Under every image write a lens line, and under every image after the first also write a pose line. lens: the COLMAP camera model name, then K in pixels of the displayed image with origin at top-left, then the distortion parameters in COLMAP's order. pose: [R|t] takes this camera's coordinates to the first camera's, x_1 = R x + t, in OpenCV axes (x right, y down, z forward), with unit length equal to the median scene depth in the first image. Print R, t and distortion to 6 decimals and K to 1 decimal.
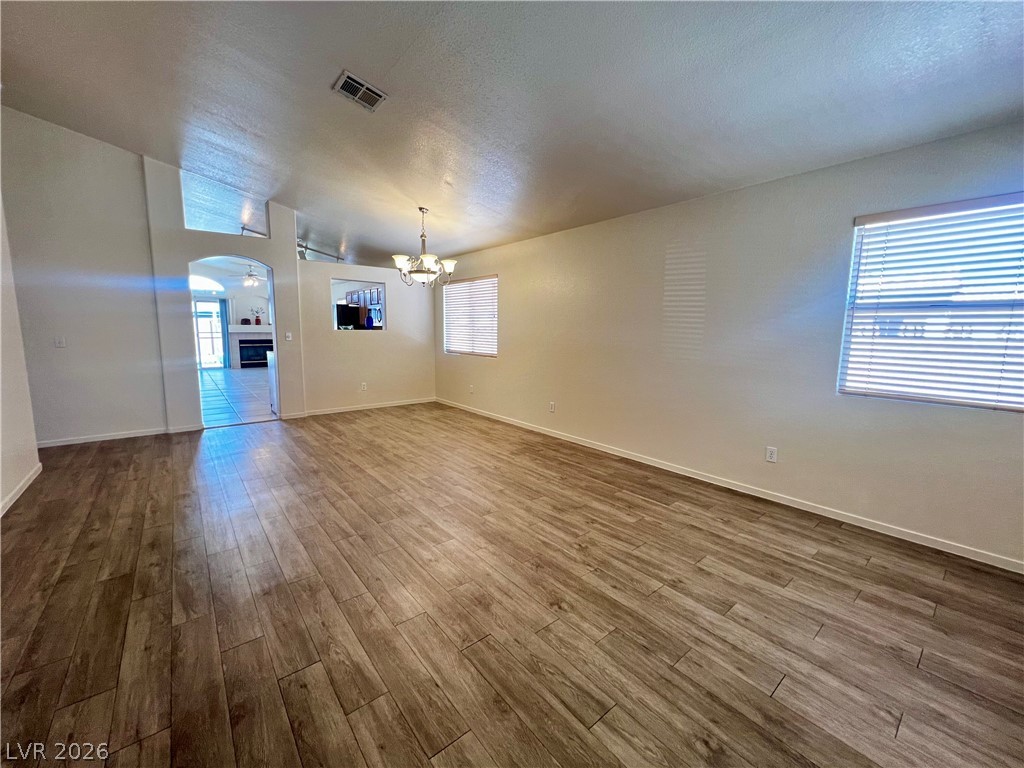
lens RADIAL K [[409.7, 0, 512.7], [0, 409.7, 373.2], [0, 0, 1]] dist [-0.001355, 0.000111]
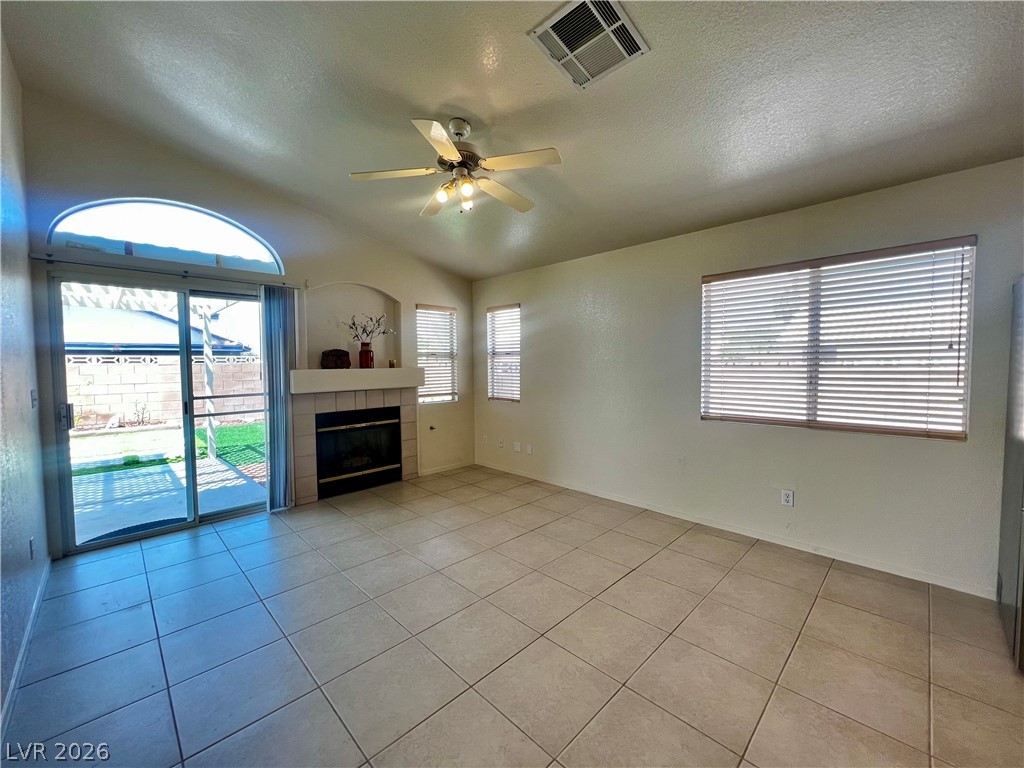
lens RADIAL K [[410.0, 0, 512.8], [0, 410.0, 382.1], [0, 0, 1]] dist [-0.003266, 0.000826]
pose [[0.995735, -0.015461, 0.090954, -0.537754], [0.022068, 0.997154, -0.072093, -0.079247], [-0.089580, 0.073793, 0.993242, 0.654971]]
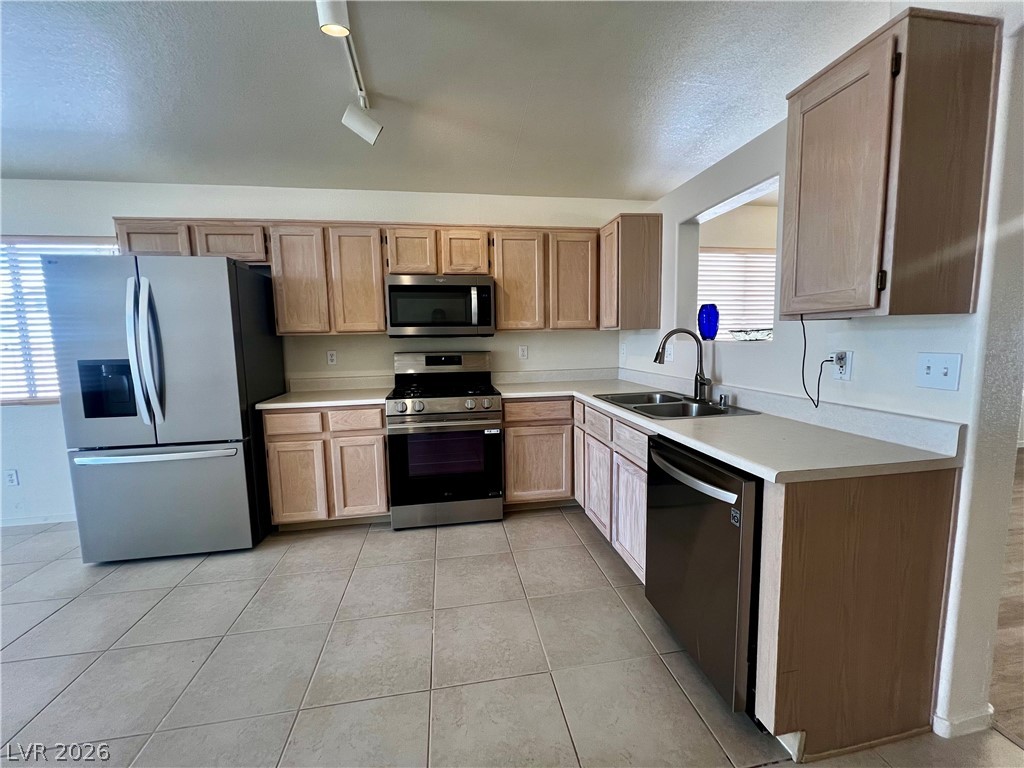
lens RADIAL K [[410.0, 0, 512.8], [0, 410.0, 382.1], [0, 0, 1]] dist [-0.003266, 0.000826]
pose [[0.498224, -0.108454, 0.860239, -0.409824], [0.123489, 0.990908, 0.053406, -0.057034], [-0.858209, 0.079622, 0.507087, 0.510478]]
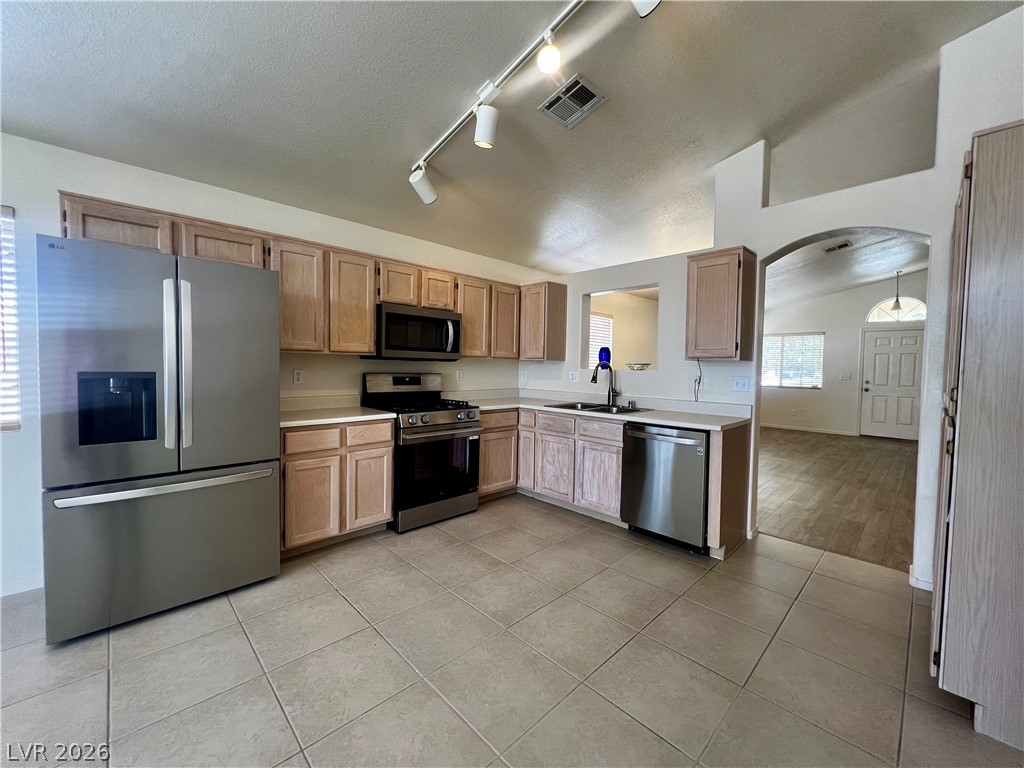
lens RADIAL K [[410.0, 0, 512.8], [0, 410.0, 382.1], [0, 0, 1]] dist [-0.003266, 0.000826]
pose [[-0.083981, -0.045989, 0.995406, -0.504195], [0.099966, 0.993506, 0.054336, -0.069734], [-0.991440, 0.104070, -0.078838, 0.628014]]
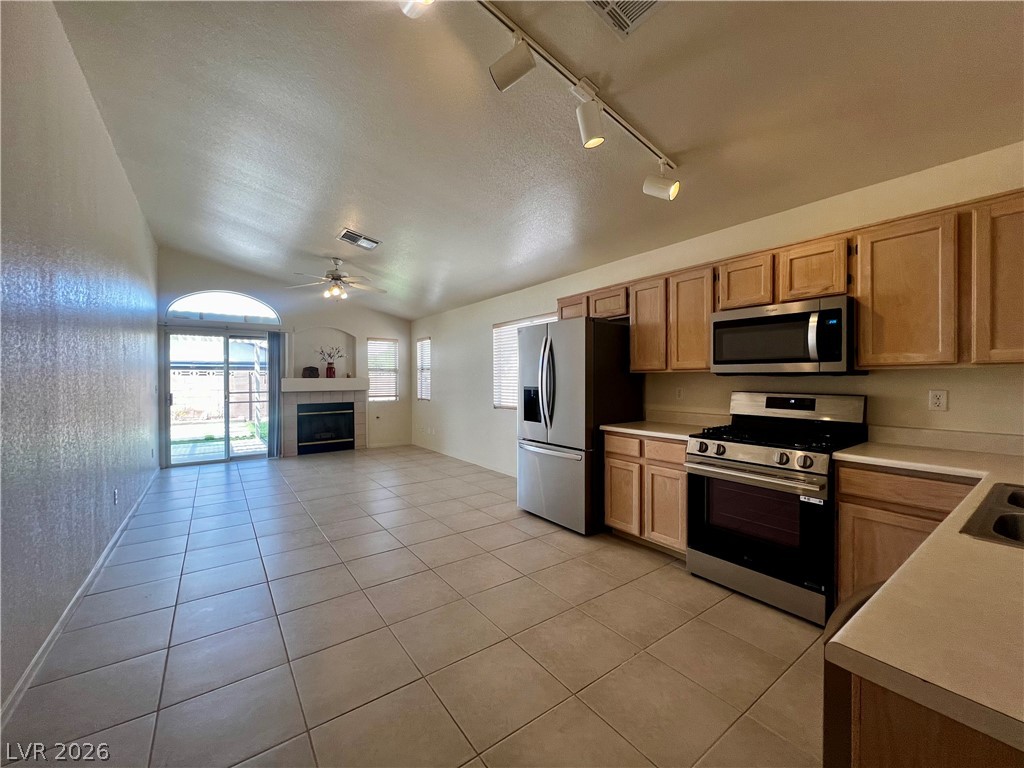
lens RADIAL K [[410.0, 0, 512.8], [0, 410.0, 382.1], [0, 0, 1]] dist [-0.003266, 0.000826]
pose [[0.998195, -0.007147, -0.059626, -0.338717], [0.000559, 0.993956, -0.109775, -0.049758], [0.060050, 0.109544, 0.992166, 0.455148]]
